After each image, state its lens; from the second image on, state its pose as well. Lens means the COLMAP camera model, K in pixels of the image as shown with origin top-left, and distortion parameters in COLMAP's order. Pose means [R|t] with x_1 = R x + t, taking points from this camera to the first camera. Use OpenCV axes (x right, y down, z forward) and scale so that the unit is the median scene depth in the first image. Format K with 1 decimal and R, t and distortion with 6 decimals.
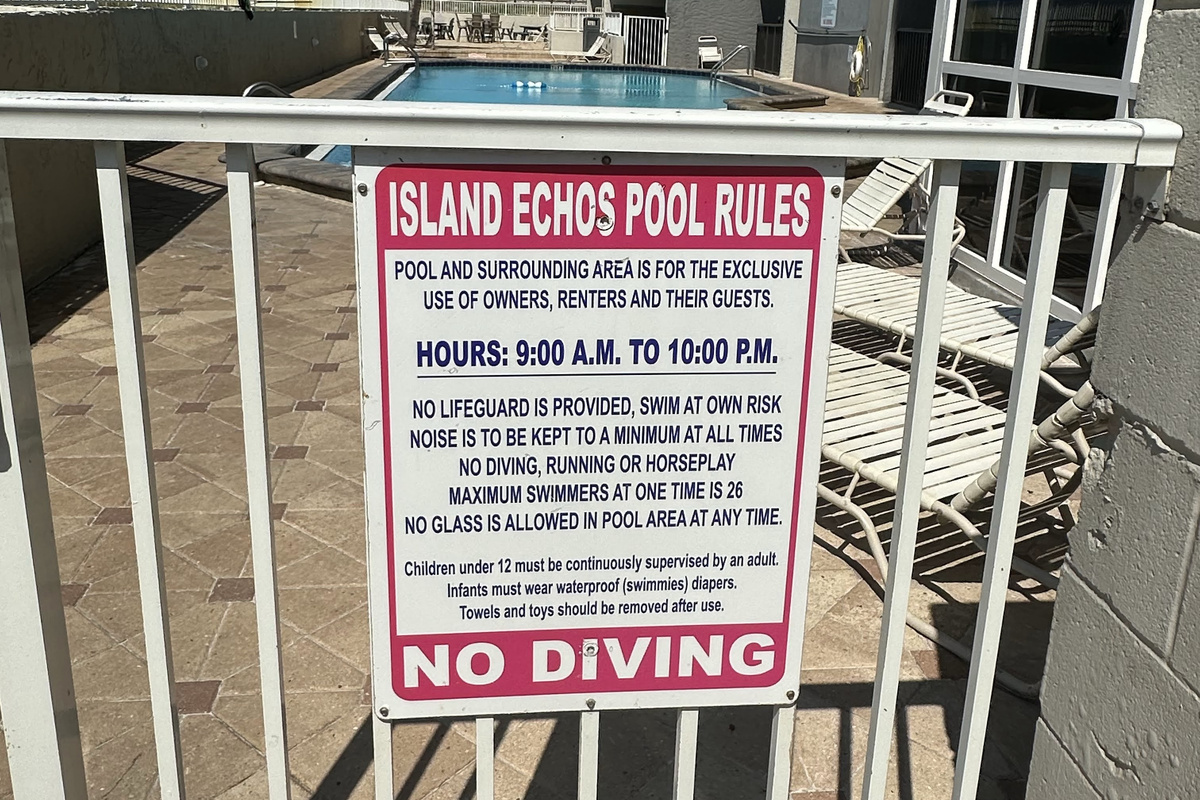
lens RADIAL K [[1016.0, 0, 596.8], [0, 1016.0, 293.2], [0, 0, 1]] dist [-0.002918, 0.000108]
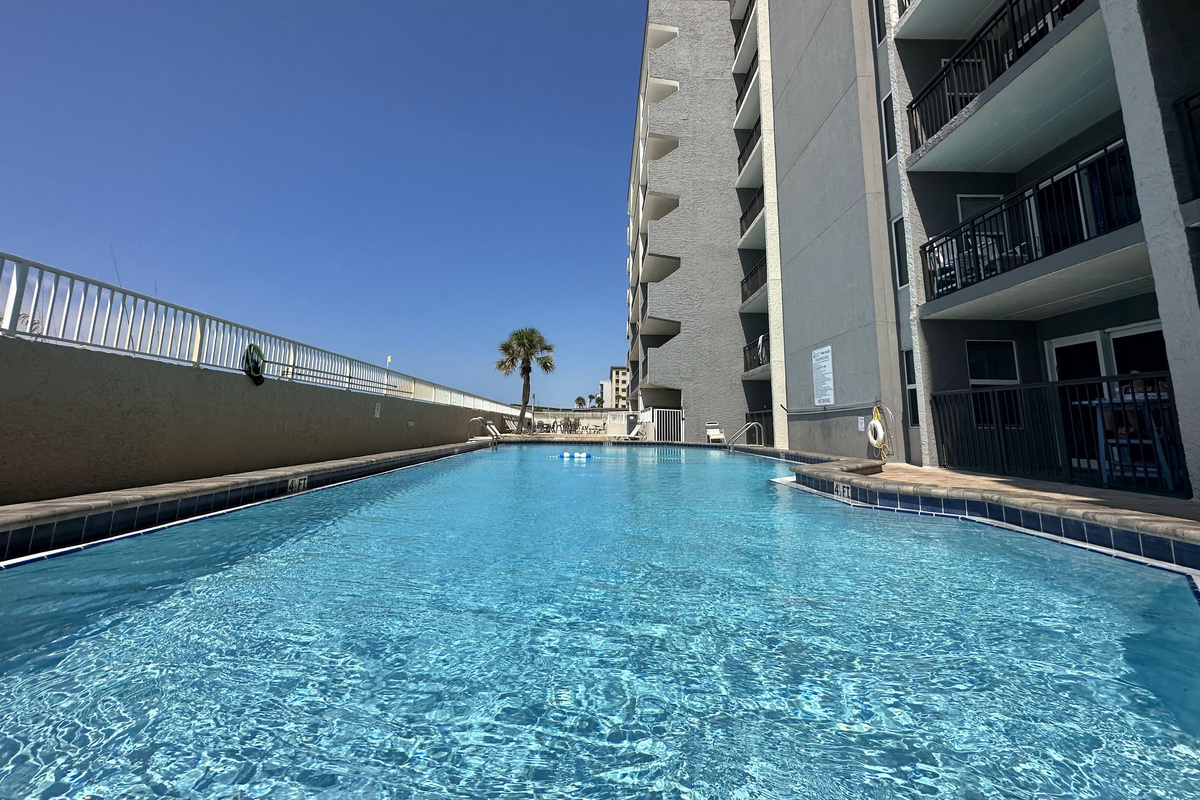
lens RADIAL K [[478.5, 0, 598.7], [0, 478.5, 348.3], [0, 0, 1]] dist [-0.000964, 0.000088]
pose [[0.997025, -0.028508, -0.071612, -0.000499], [-0.003868, 0.909412, -0.415879, -0.064381], [0.076980, 0.414919, 0.906596, 0.329819]]
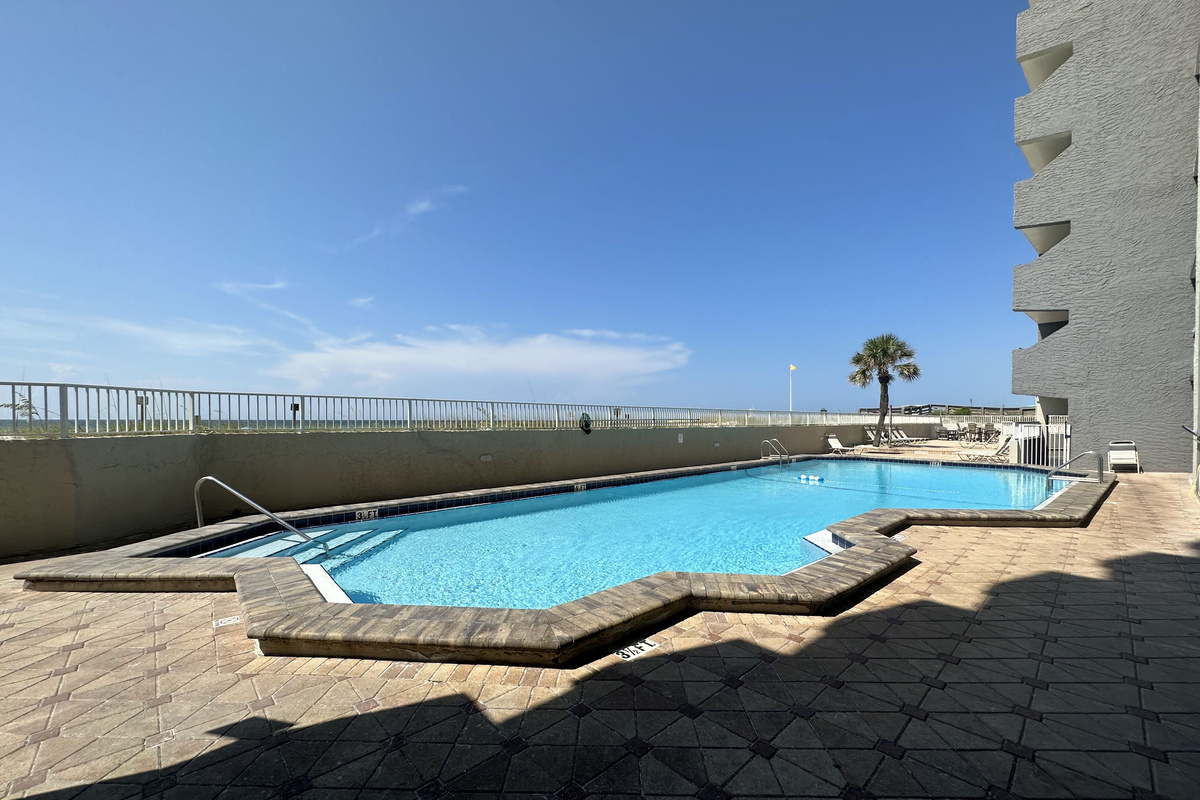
lens RADIAL K [[482.4, 0, 601.6], [0, 482.4, 420.9], [0, 0, 1]] dist [-0.000549, -0.000007]
pose [[0.604701, -0.030407, -0.795872, 0.186031], [-0.192143, 0.964186, -0.182827, -0.075212], [0.772928, 0.263477, 0.577202, 0.279666]]
